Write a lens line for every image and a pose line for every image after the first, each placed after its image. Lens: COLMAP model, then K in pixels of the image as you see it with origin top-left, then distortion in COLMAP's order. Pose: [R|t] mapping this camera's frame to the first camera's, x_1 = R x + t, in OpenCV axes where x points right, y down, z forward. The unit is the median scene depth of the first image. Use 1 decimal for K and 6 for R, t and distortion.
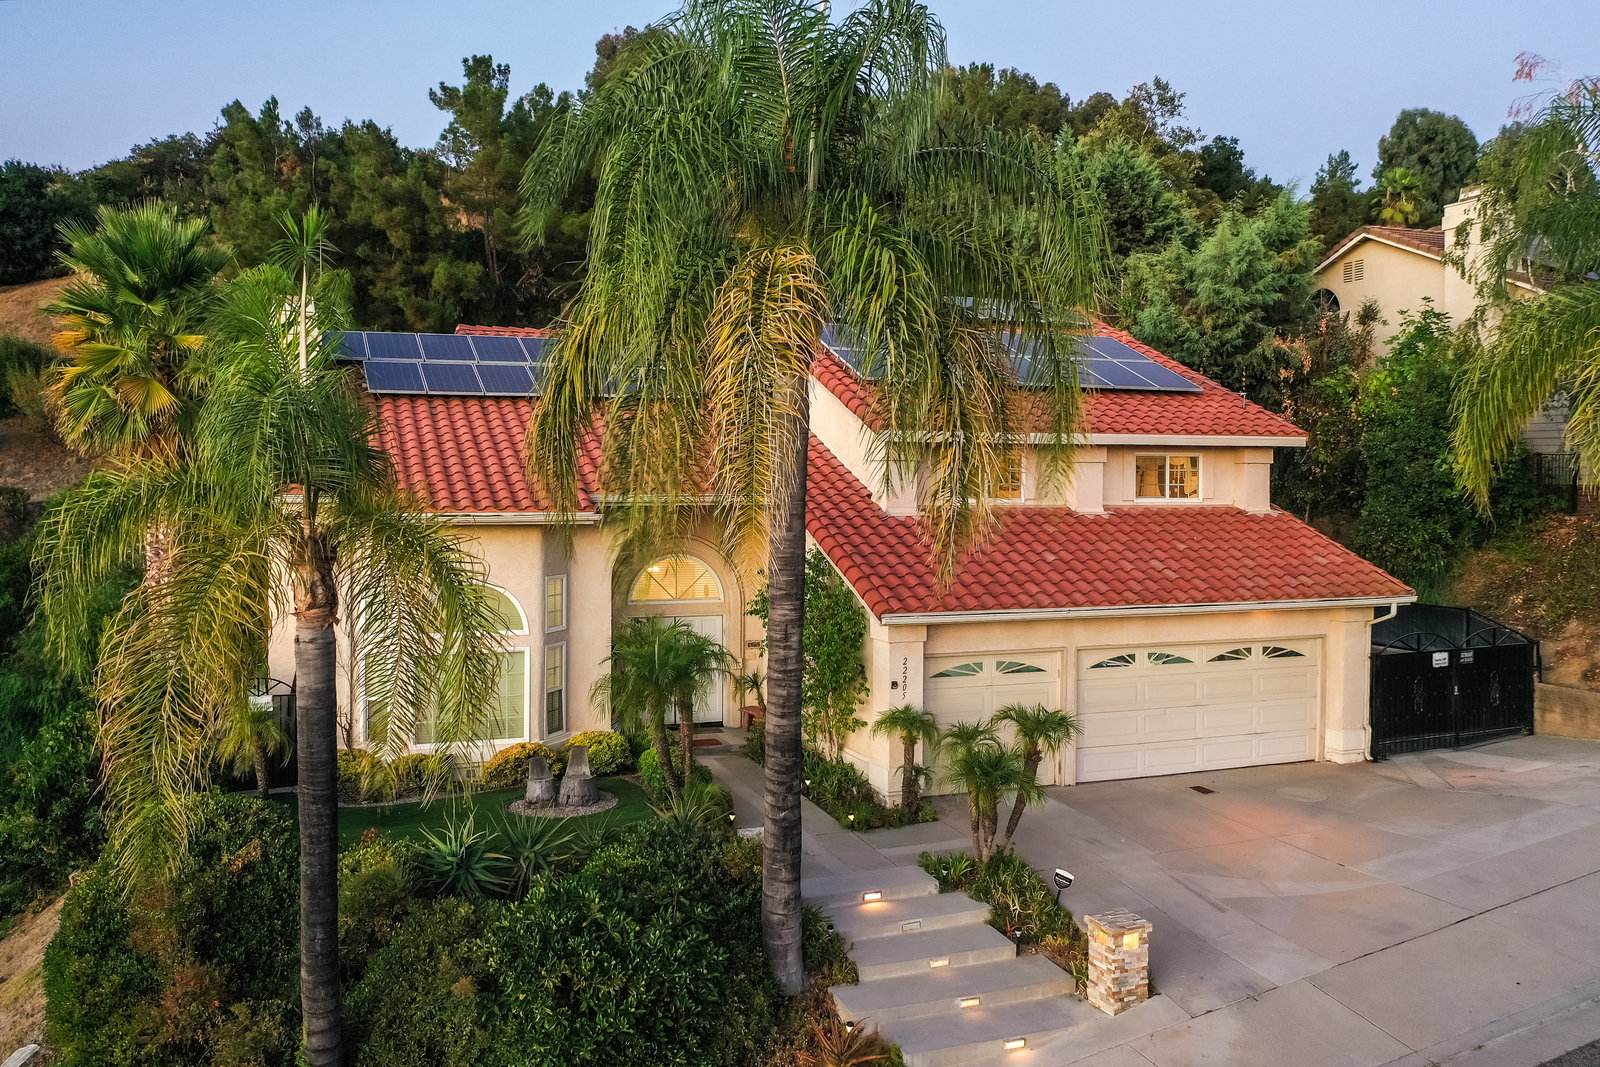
lens RADIAL K [[1293.0, 0, 779.2], [0, 1293.0, 489.6], [0, 0, 1]] dist [-0.016381, 0.000124]
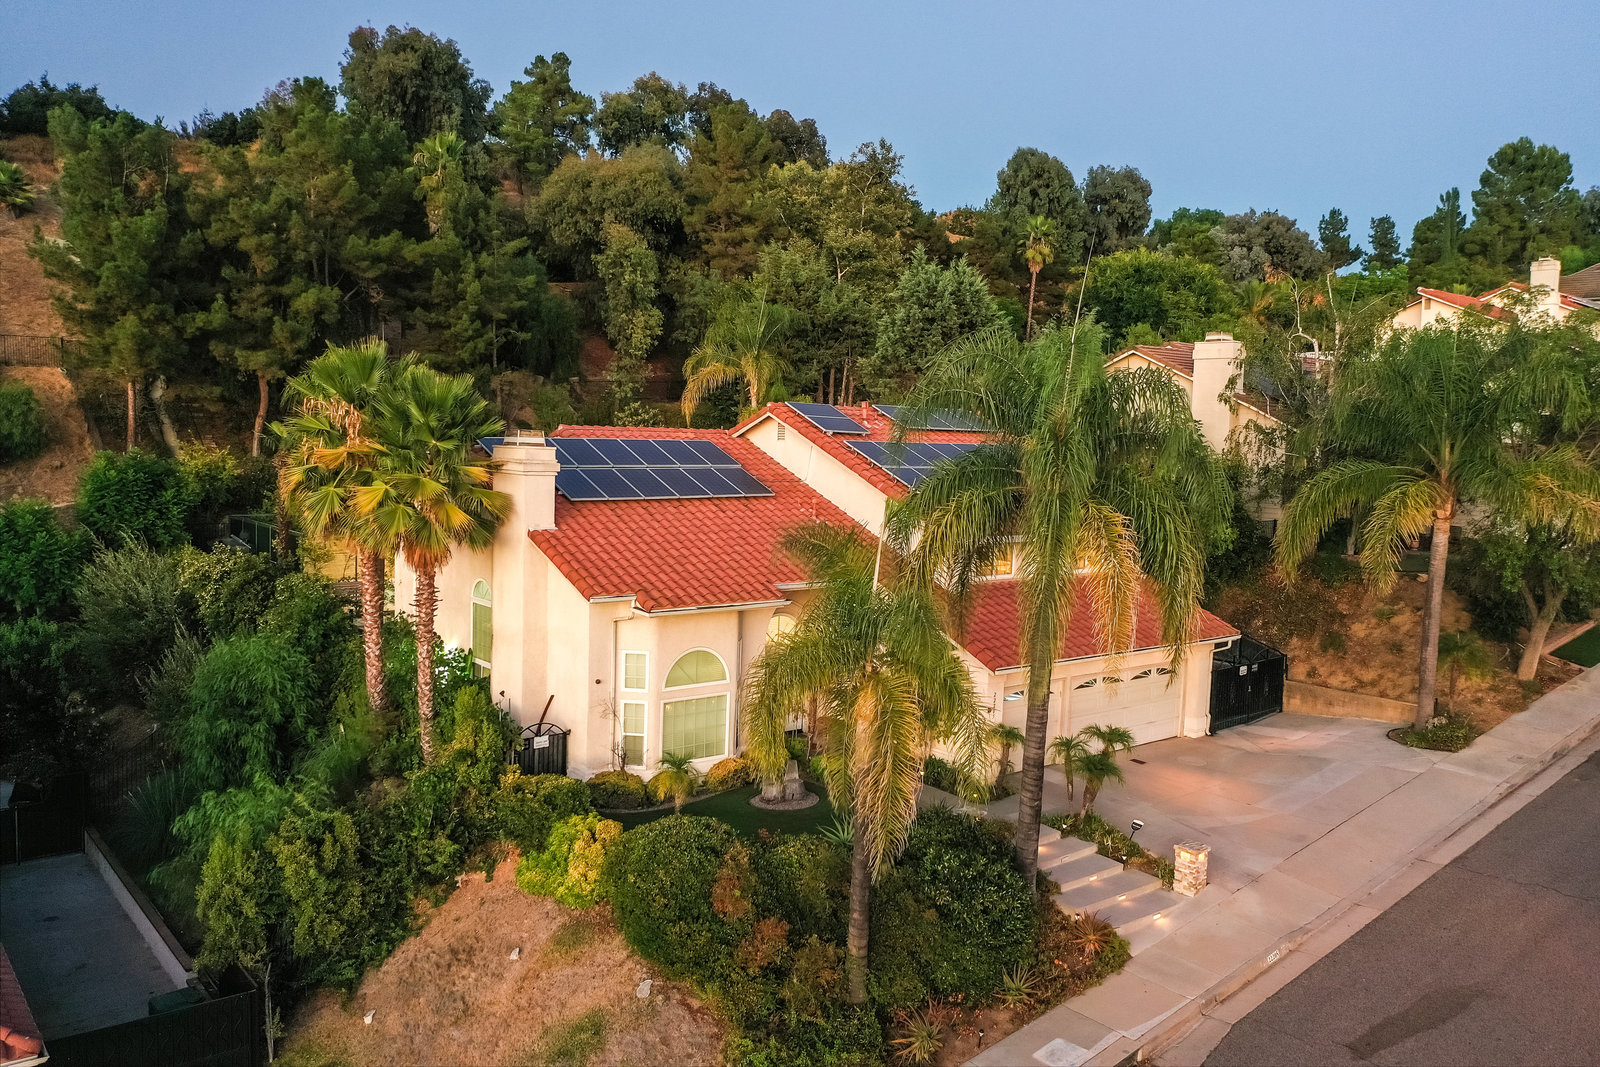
lens RADIAL K [[1250.6, 0, 800.0], [0, 1250.6, 533.5], [0, 0, 1]] dist [-0.014260, 0.001659]
pose [[0.945968, -0.003118, 0.324246, -0.584675], [-0.021767, 0.997088, 0.073093, -0.159356], [-0.323530, -0.076202, 0.943145, -0.324107]]
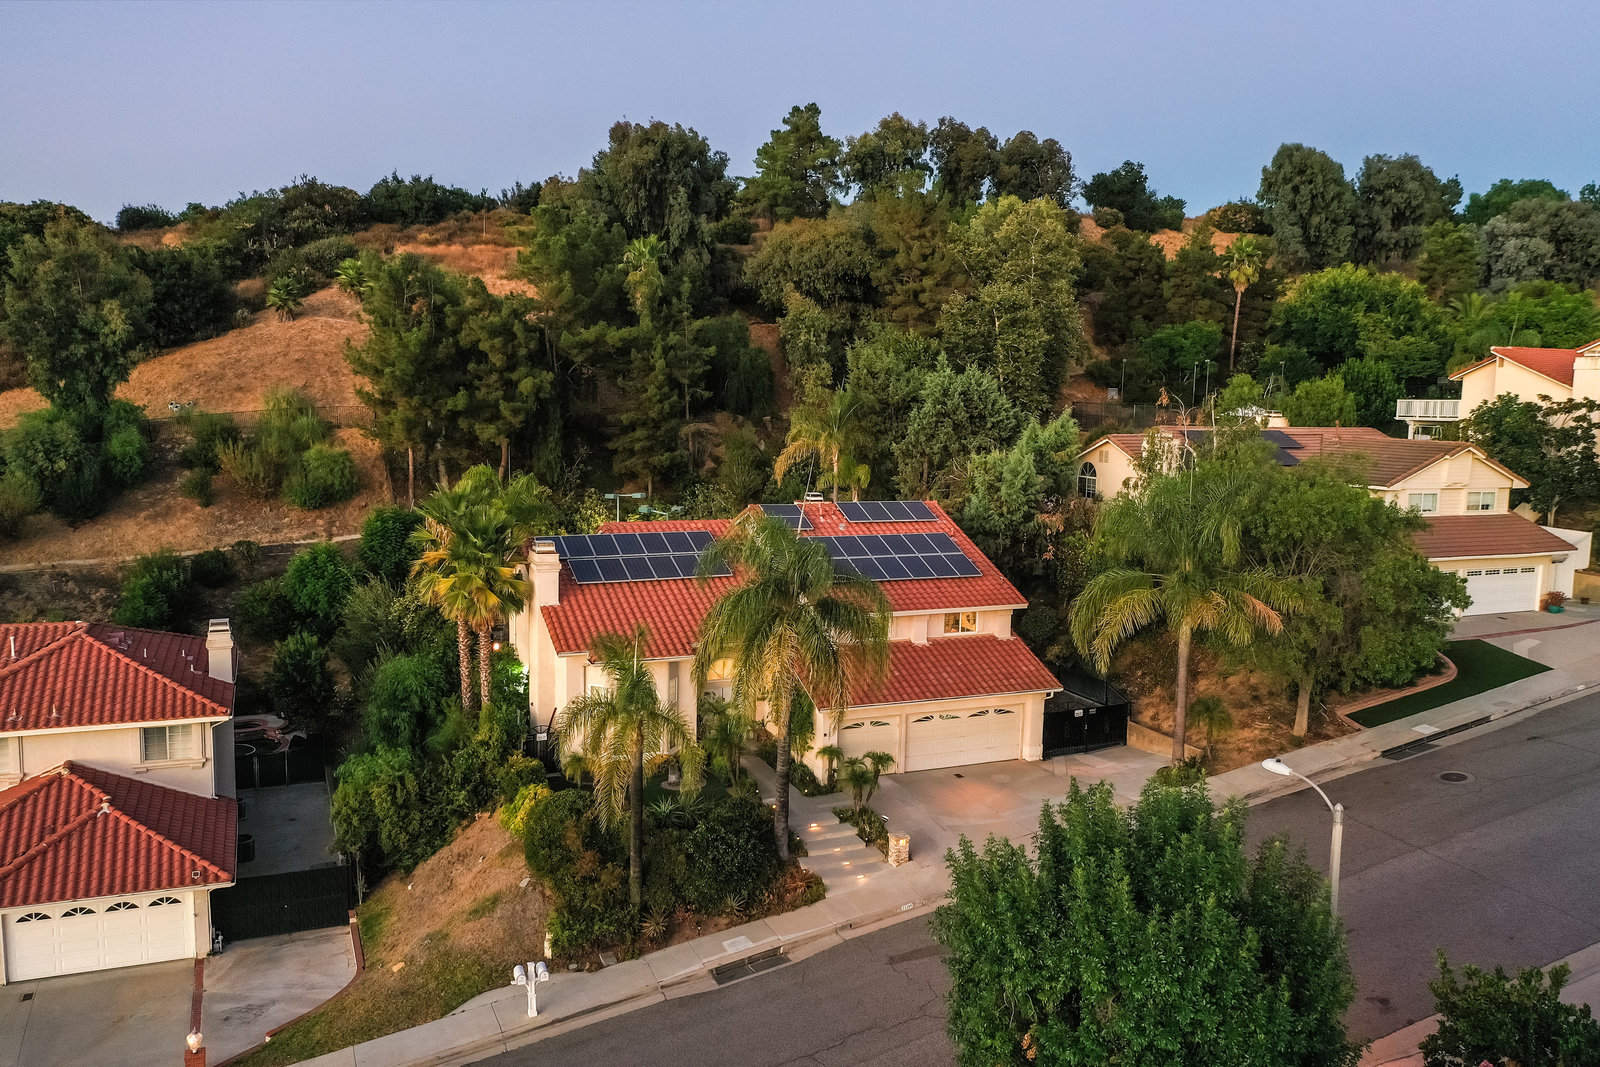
lens RADIAL K [[1252.6, 0, 800.0], [0, 1252.6, 533.5], [0, 0, 1]] dist [-0.003220, -0.008388]
pose [[0.998697, 0.010480, 0.049939, -0.070679], [-0.015854, 0.993975, 0.108456, -0.434017], [-0.048501, -0.109106, 0.992846, -1.155775]]
